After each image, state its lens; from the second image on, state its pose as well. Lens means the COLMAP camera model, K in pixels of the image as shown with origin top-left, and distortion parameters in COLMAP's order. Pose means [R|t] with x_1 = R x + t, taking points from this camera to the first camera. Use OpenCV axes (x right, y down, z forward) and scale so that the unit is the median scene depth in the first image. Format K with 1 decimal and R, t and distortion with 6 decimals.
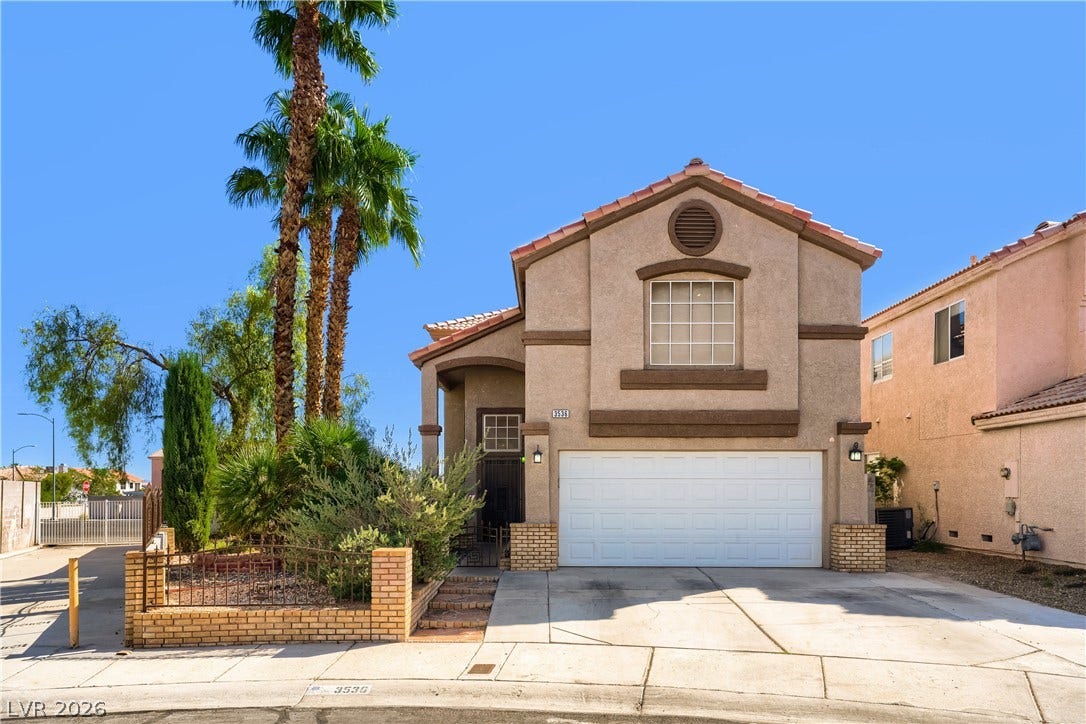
lens RADIAL K [[697.5, 0, 519.7], [0, 697.5, 386.4], [0, 0, 1]] dist [0.026189, 0.002271]
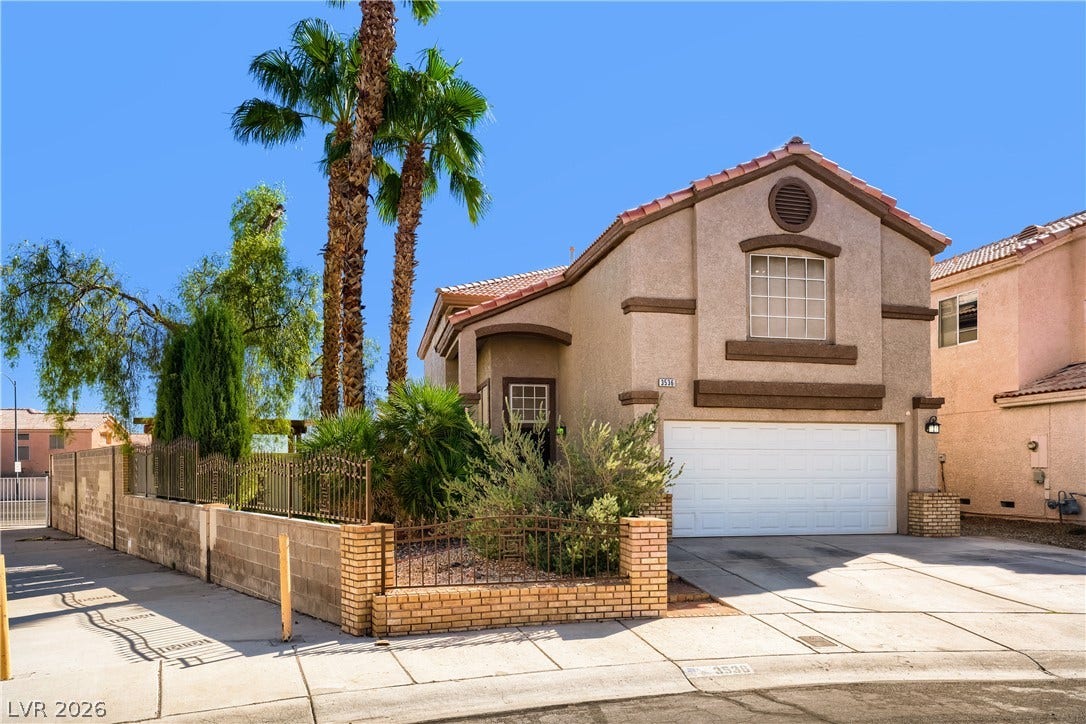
lens RADIAL K [[697.5, 0, 538.0], [0, 697.5, 363.6], [0, 0, 1]] dist [0.026189, 0.002271]
pose [[0.976172, 0.031365, 0.214721, -0.328274], [-0.031283, 0.999503, -0.003784, 0.021622], [-0.214733, -0.003023, 0.976668, 0.076838]]
